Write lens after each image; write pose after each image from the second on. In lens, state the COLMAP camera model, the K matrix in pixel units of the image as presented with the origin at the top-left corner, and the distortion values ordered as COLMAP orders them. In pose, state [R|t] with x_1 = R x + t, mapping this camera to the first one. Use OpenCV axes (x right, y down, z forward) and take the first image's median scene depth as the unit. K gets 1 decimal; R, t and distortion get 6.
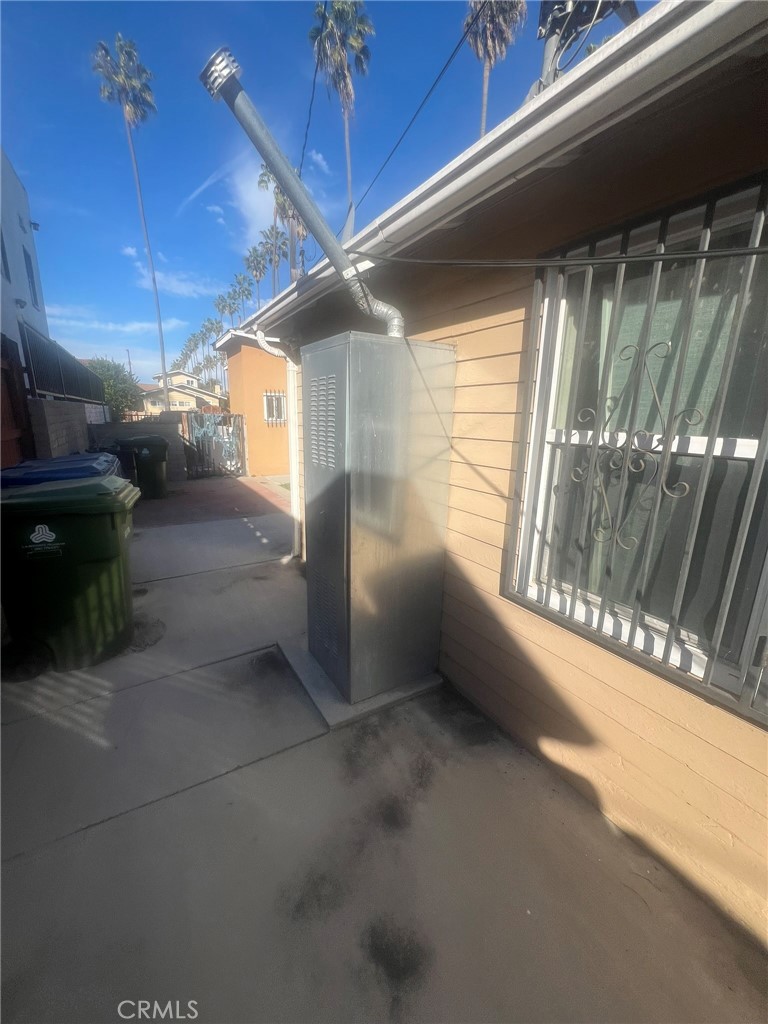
lens RADIAL K [[405.1, 0, 384.8], [0, 405.1, 512.8], [0, 0, 1]] dist [-0.015223, 0.000152]
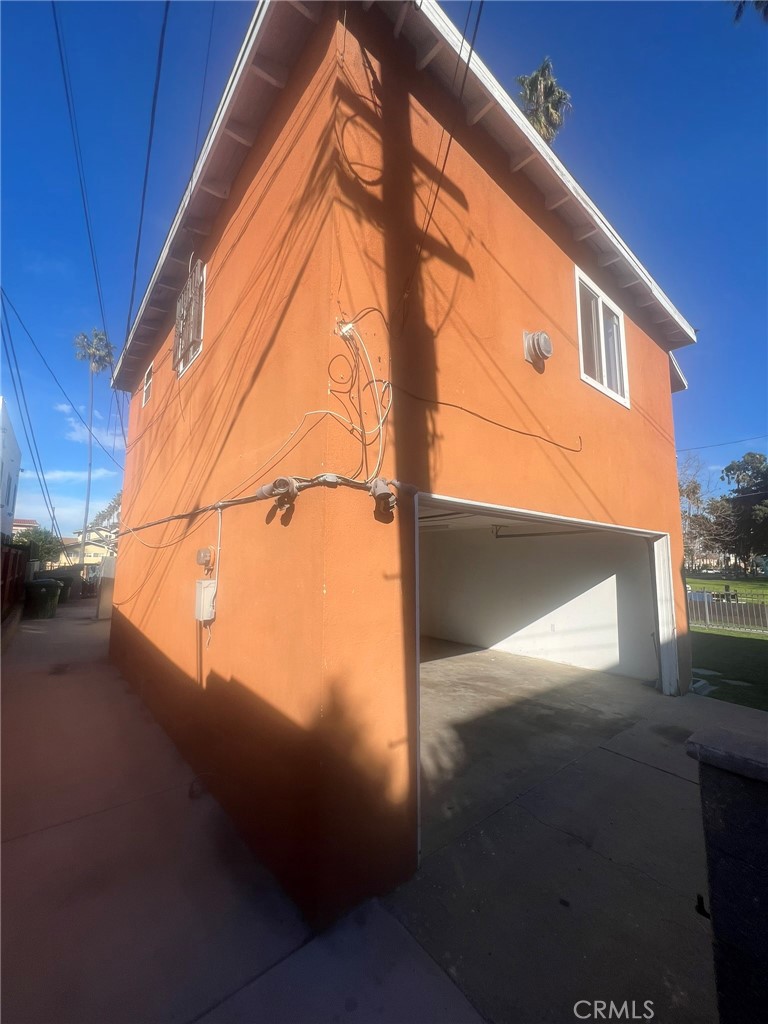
lens RADIAL K [[405.1, 0, 381.9], [0, 405.1, 511.1], [0, 0, 1]] dist [-0.015223, 0.000152]
pose [[0.987956, 0.013011, 0.154188, 0.164364], [0.042964, 0.934212, -0.354123, 0.068894], [-0.148651, 0.356482, 0.922401, -0.295114]]
